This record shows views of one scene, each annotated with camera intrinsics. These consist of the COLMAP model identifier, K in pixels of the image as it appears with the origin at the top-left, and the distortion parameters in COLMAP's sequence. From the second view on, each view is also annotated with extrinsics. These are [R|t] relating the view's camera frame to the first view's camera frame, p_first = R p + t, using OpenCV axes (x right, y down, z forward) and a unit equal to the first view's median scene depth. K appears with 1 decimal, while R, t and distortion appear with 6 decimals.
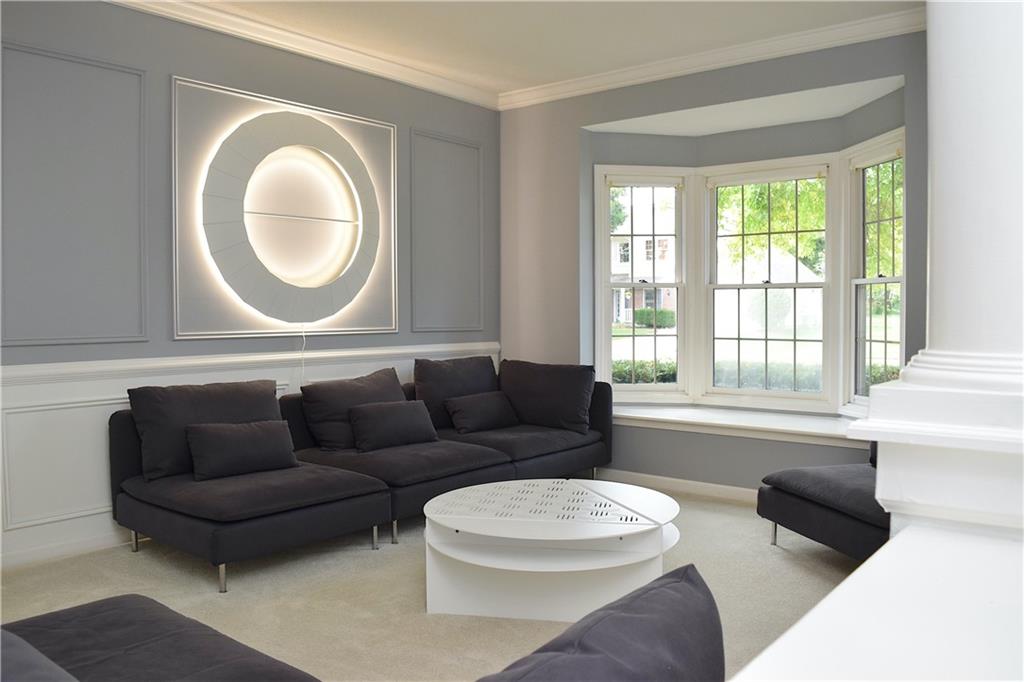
lens RADIAL K [[801.3, 0, 512.0], [0, 801.3, 341.0], [0, 0, 1]] dist [-0.084879, 0.004229]
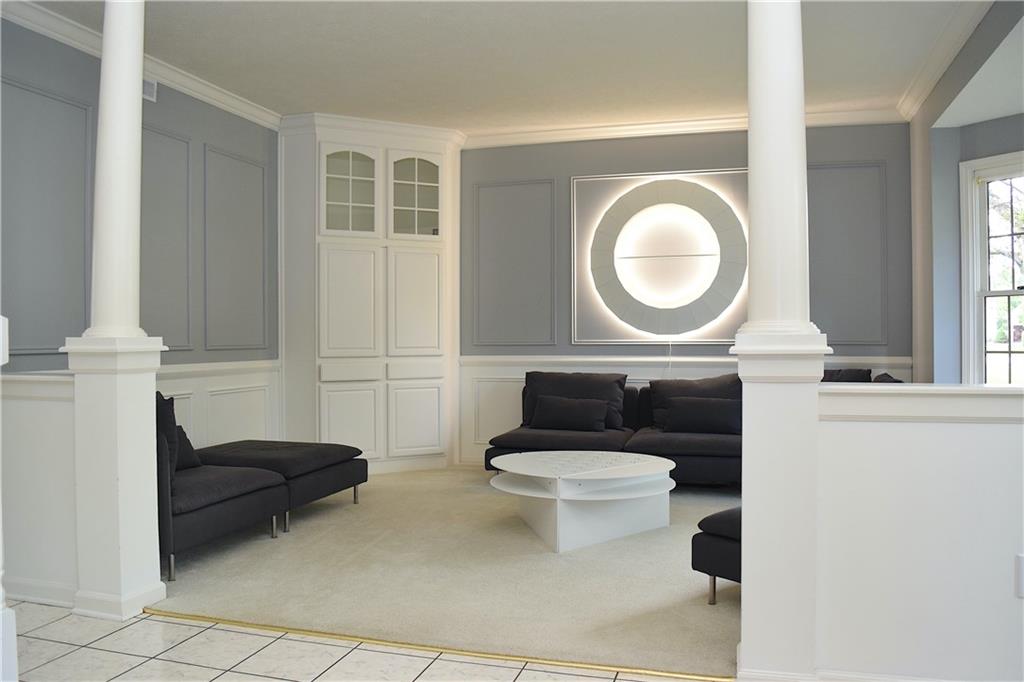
lens RADIAL K [[801.3, 0, 512.0], [0, 801.3, 341.0], [0, 0, 1]] dist [-0.084879, 0.004229]
pose [[0.389456, 0.009185, -0.920999, 0.906593], [-0.030577, 0.999528, -0.002961, -0.000476], [0.920537, 0.029315, 0.389554, 0.243589]]
